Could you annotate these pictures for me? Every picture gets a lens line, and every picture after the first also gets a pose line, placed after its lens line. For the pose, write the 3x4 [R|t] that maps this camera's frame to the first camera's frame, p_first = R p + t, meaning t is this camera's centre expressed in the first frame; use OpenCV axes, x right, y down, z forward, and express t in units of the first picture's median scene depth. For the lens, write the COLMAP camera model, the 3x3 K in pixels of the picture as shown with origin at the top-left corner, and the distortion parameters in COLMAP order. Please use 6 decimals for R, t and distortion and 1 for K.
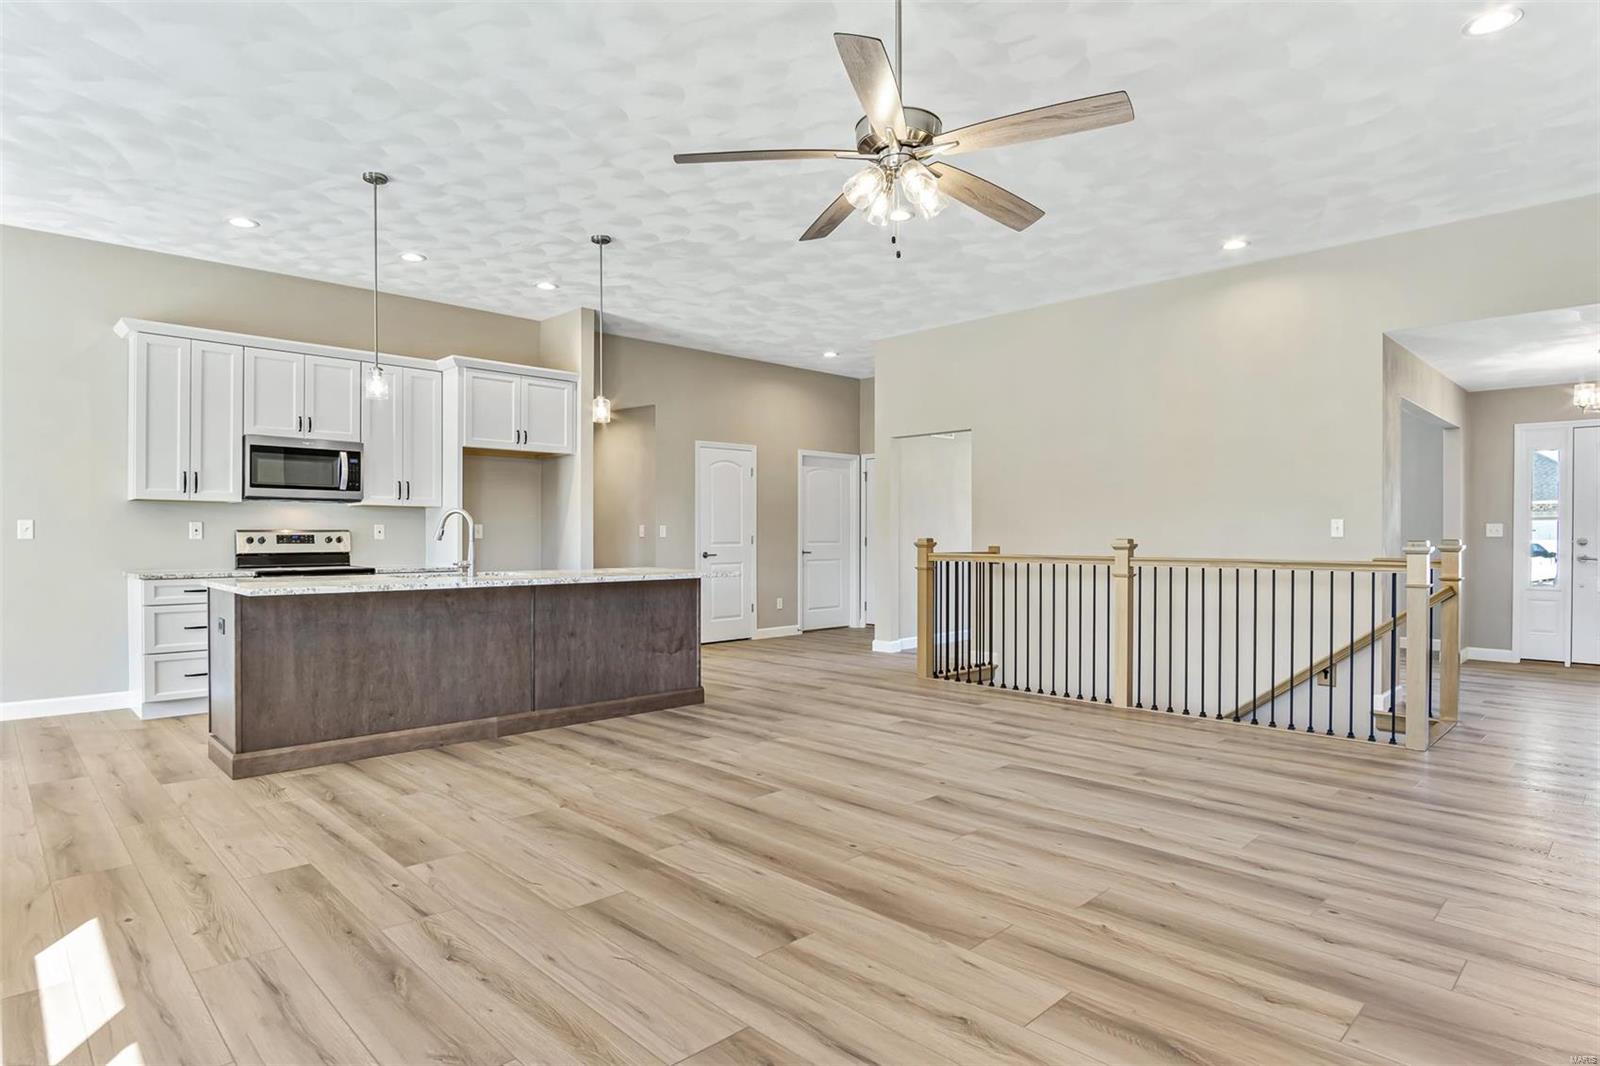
lens RADIAL K [[869.0, 0, 796.2], [0, 869.0, 540.8], [0, 0, 1]] dist [-0.023172, 0.001051]
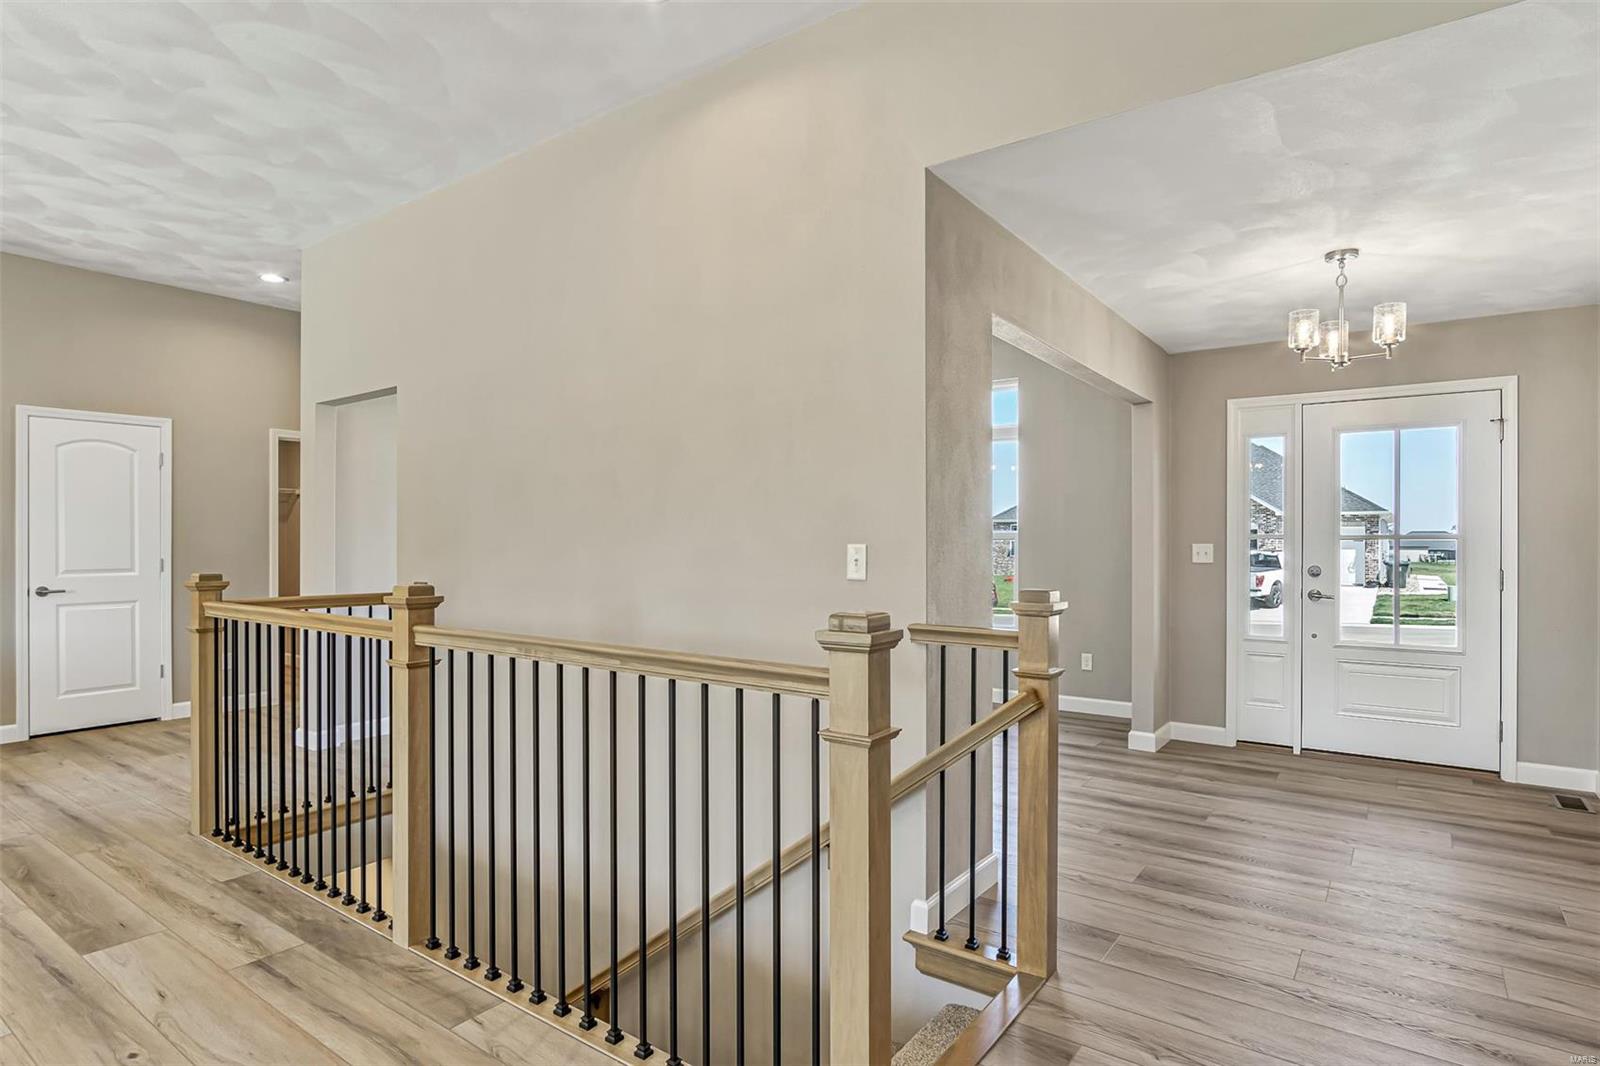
lens RADIAL K [[842.5, 0, 800.0], [0, 842.5, 533.0], [0, 0, 1]] dist [-0.030096, 0.010625]
pose [[0.985770, 0.001928, 0.168086, 0.681938], [0.000919, 0.999857, -0.016861, -0.030836], [-0.168094, 0.016775, 0.985628, 0.693102]]
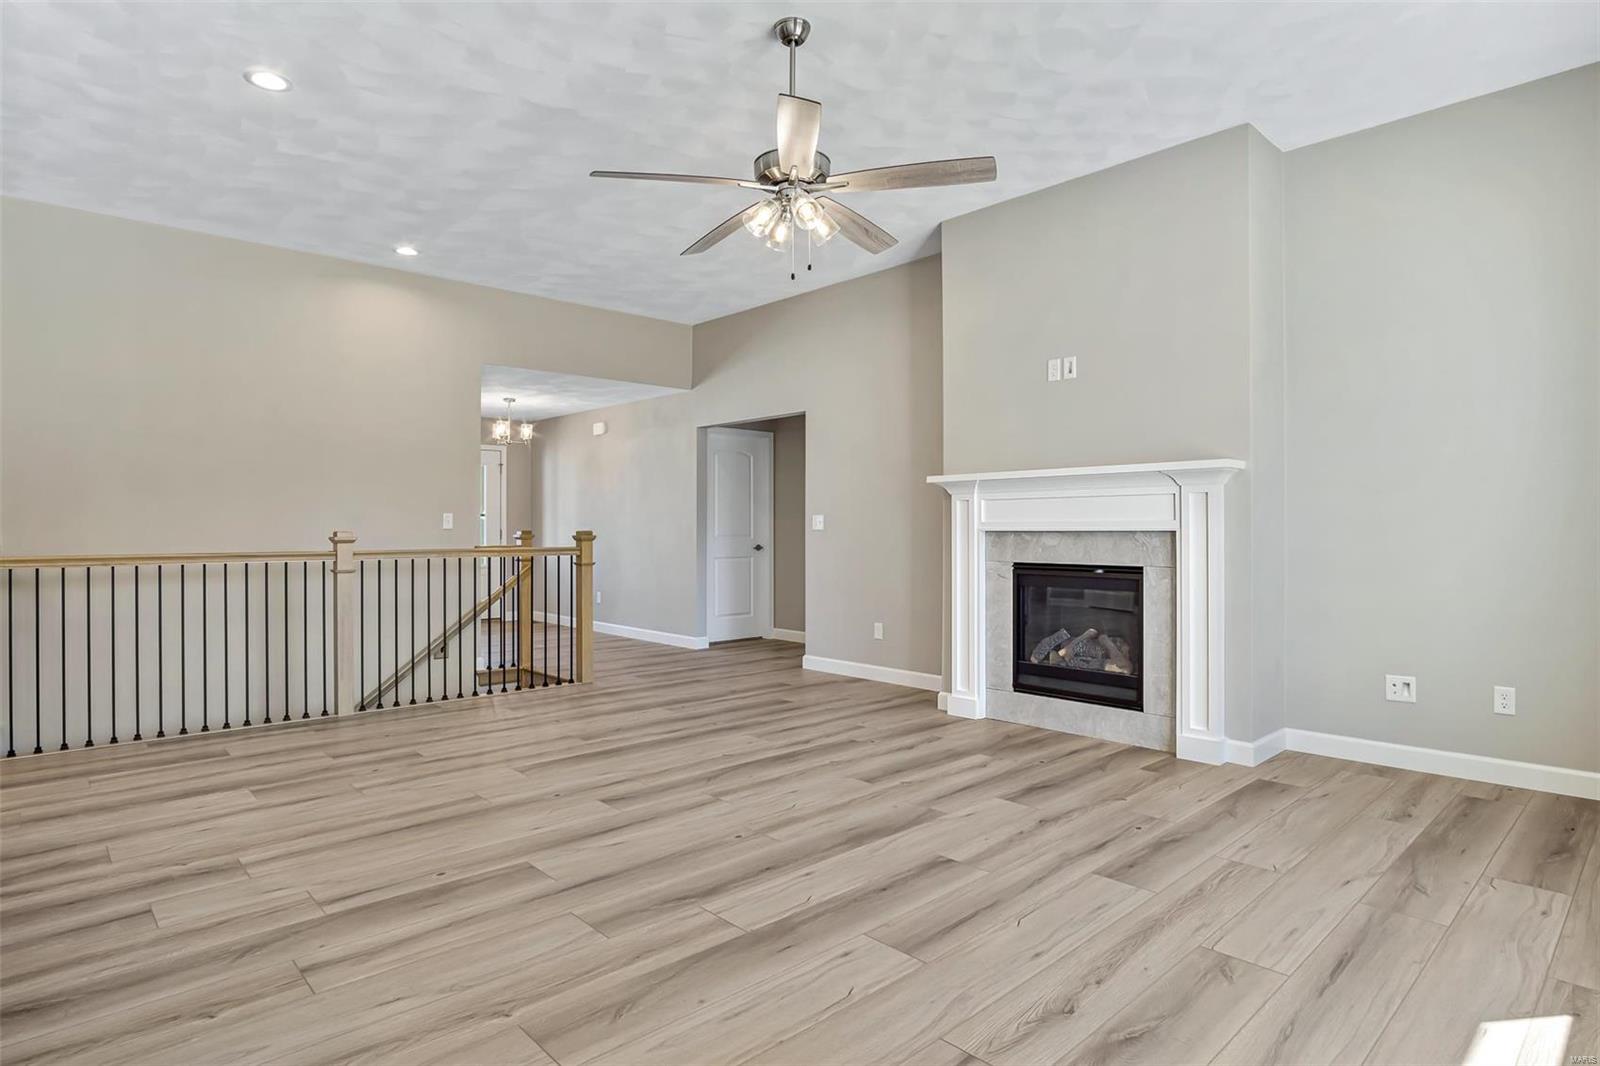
lens RADIAL K [[842.5, 0, 800.0], [0, 842.5, 533.0], [0, 0, 1]] dist [-0.030096, 0.010625]
pose [[0.029562, -0.005975, 0.999545, -0.651556], [0.006478, 0.999962, 0.005786, -0.003707], [-0.999542, 0.006304, 0.029600, 0.648107]]
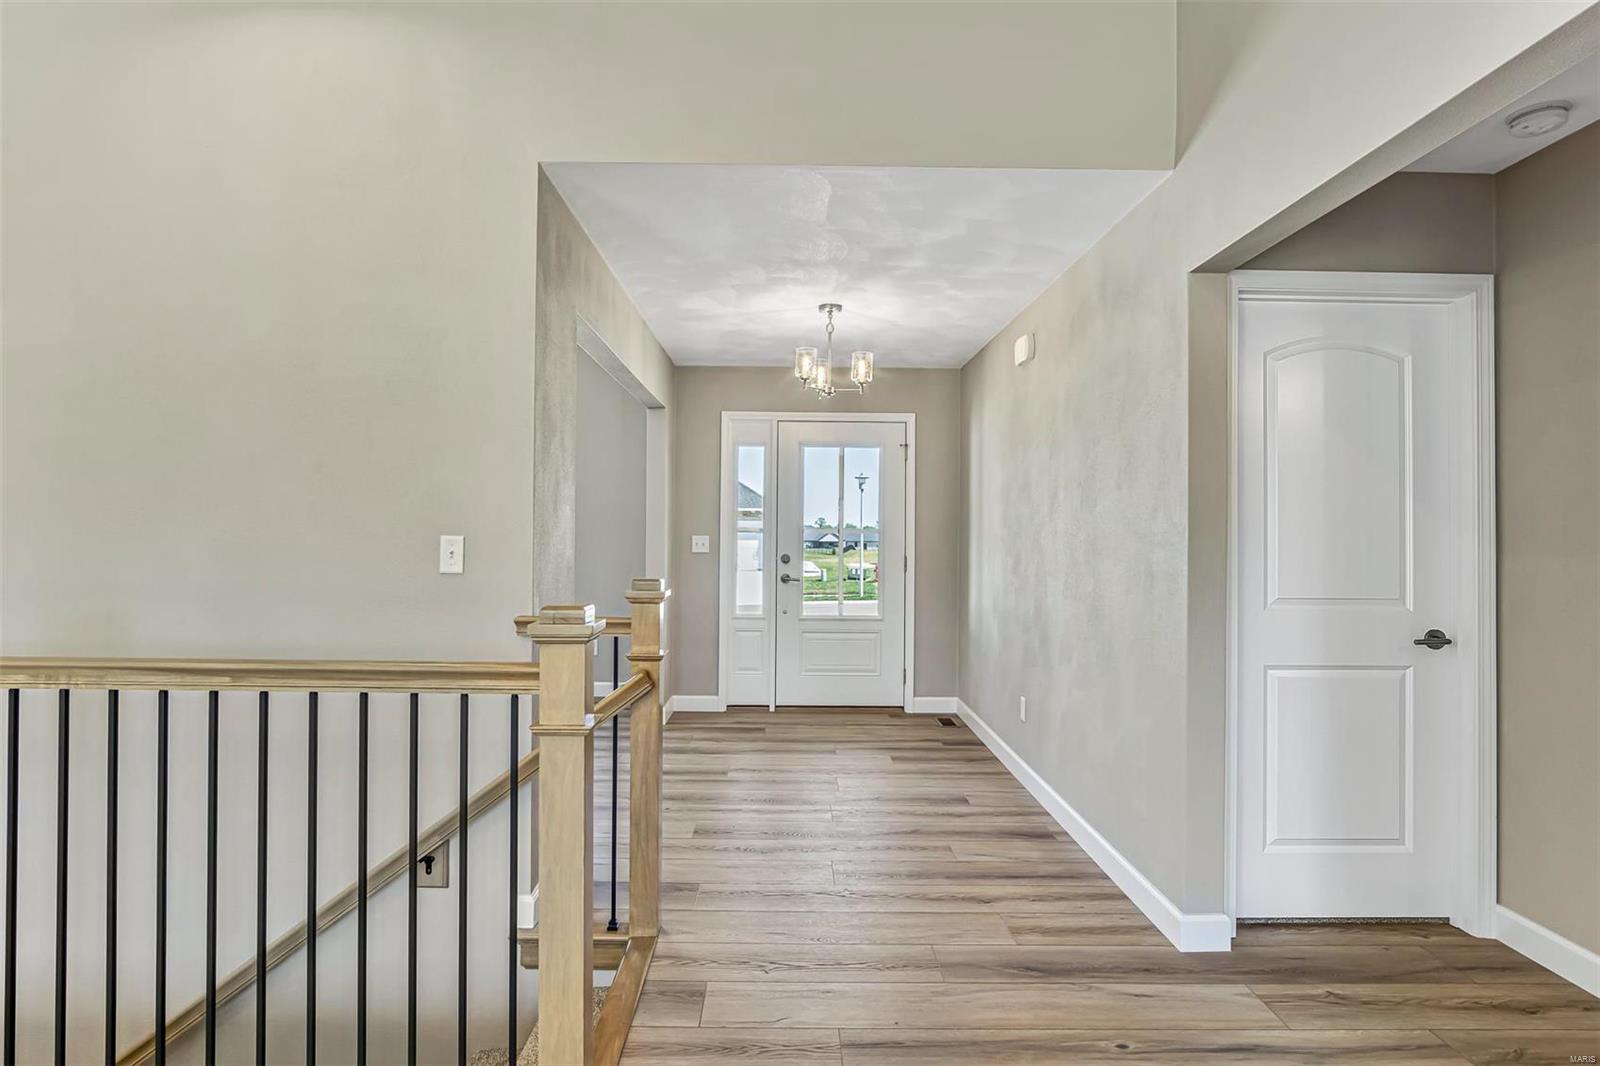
lens RADIAL K [[840.2, 0, 786.6], [0, 840.2, 511.7], [0, 0, 1]] dist [-0.030101, 0.000274]
pose [[0.695708, 0.023515, 0.717940, 0.564128], [-0.001871, 0.999520, -0.030925, -0.032211], [-0.718322, 0.020171, 0.695418, 0.724251]]
